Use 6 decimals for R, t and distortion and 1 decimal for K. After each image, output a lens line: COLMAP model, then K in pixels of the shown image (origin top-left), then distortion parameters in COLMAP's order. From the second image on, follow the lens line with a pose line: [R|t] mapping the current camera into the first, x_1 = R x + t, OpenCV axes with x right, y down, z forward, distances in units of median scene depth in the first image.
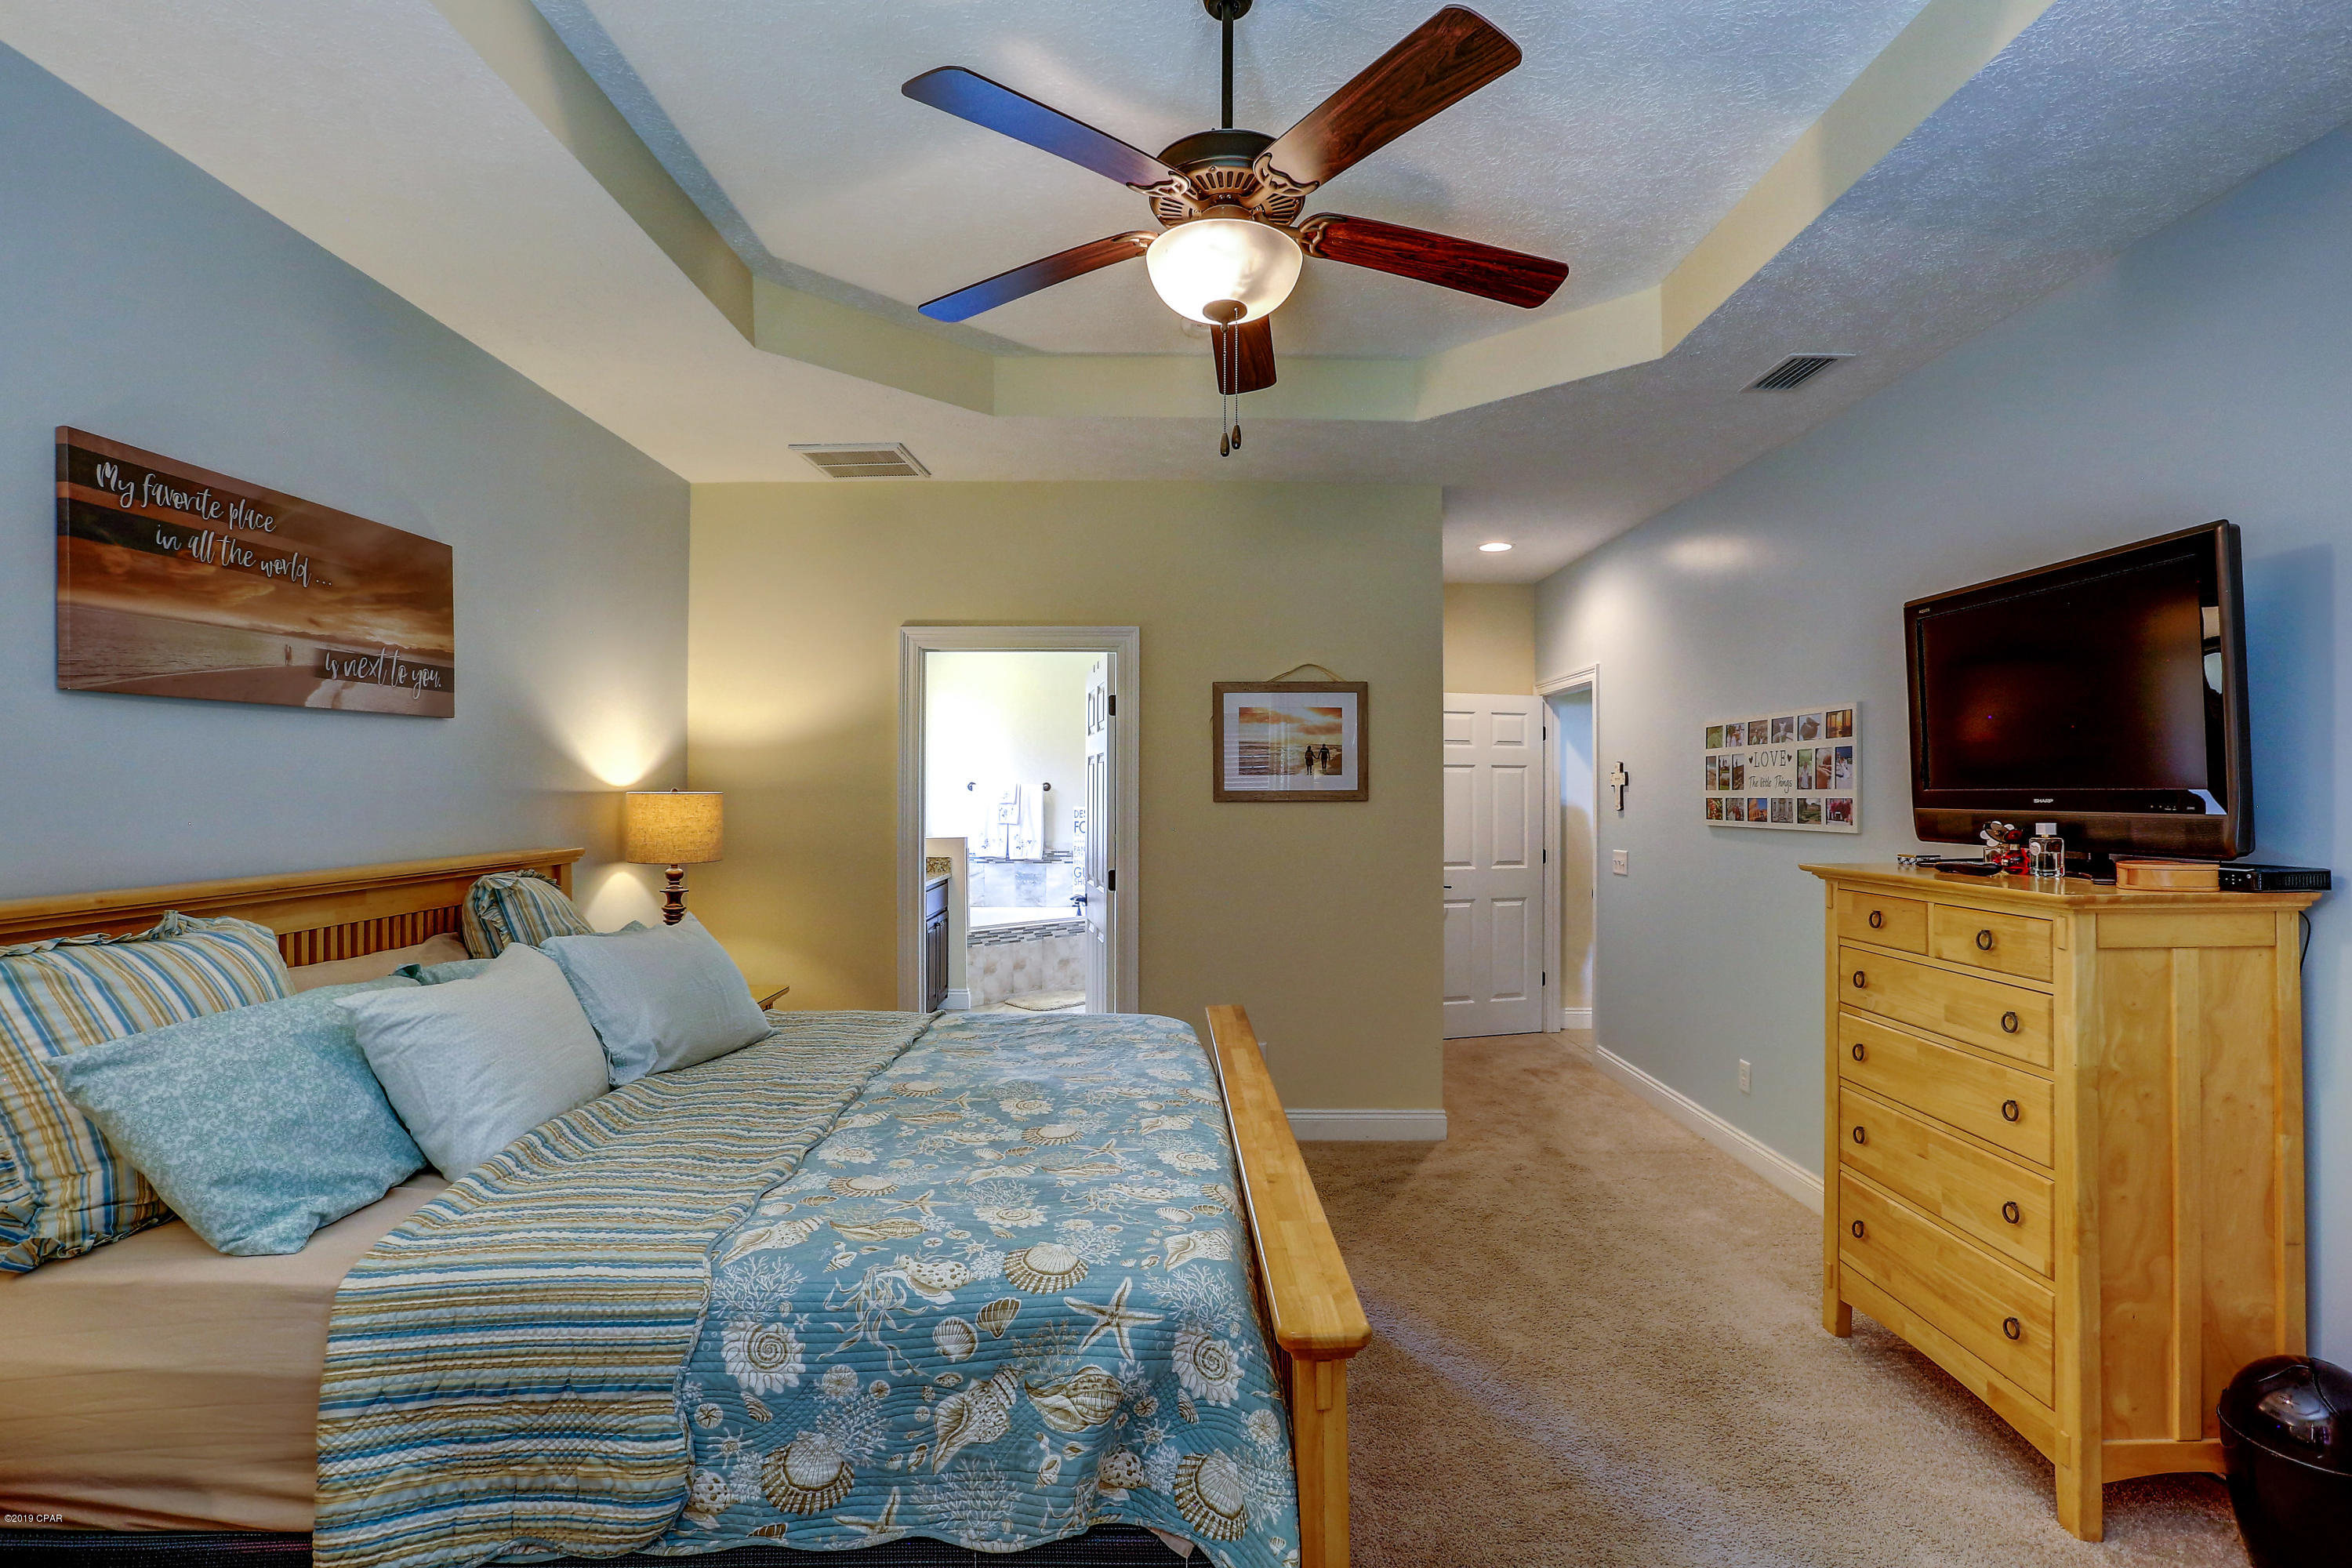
lens RADIAL K [[1076.7, 0, 1172.4], [0, 1076.7, 787.3], [0, 0, 1]] dist [-0.029719, 0.004167]
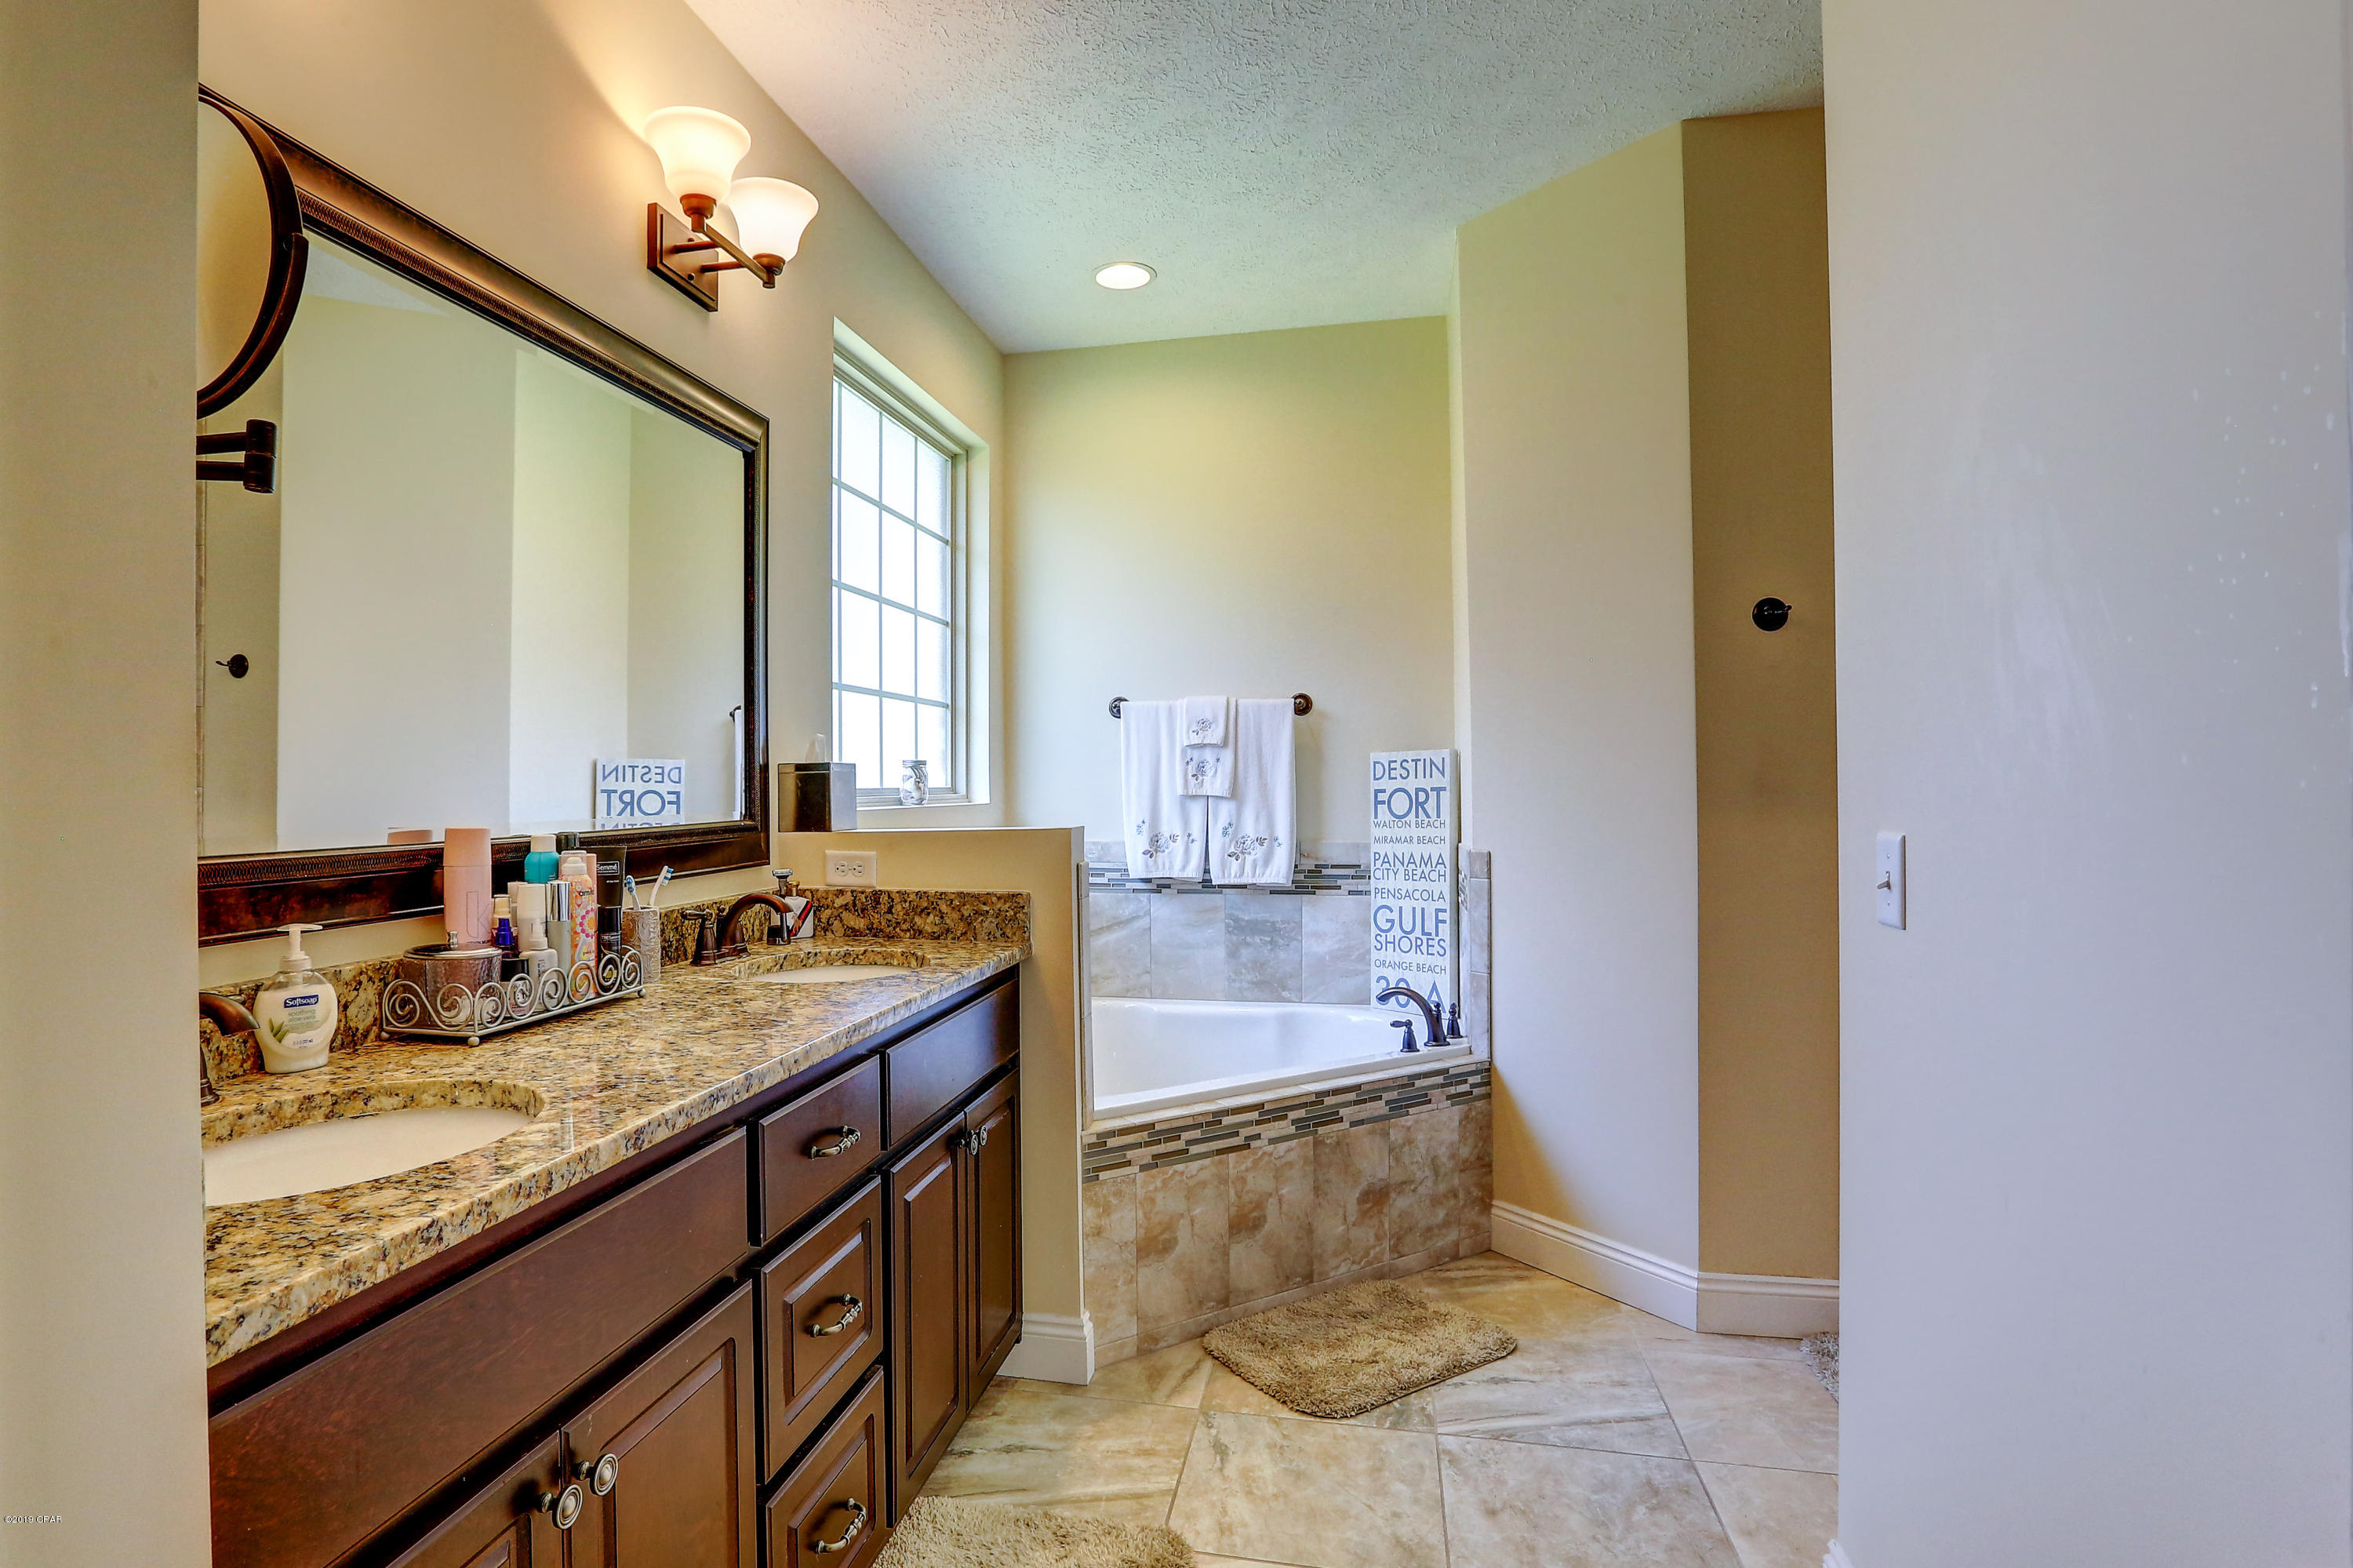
lens RADIAL K [[1077.2, 0, 1176.9], [0, 1077.2, 785.0], [0, 0, 1]] dist [-0.029719, 0.004167]
pose [[0.984972, -0.006048, -0.172608, -0.102913], [0.006345, 0.999979, 0.001173, 0.031427], [0.172598, -0.002251, 0.984990, 0.655164]]
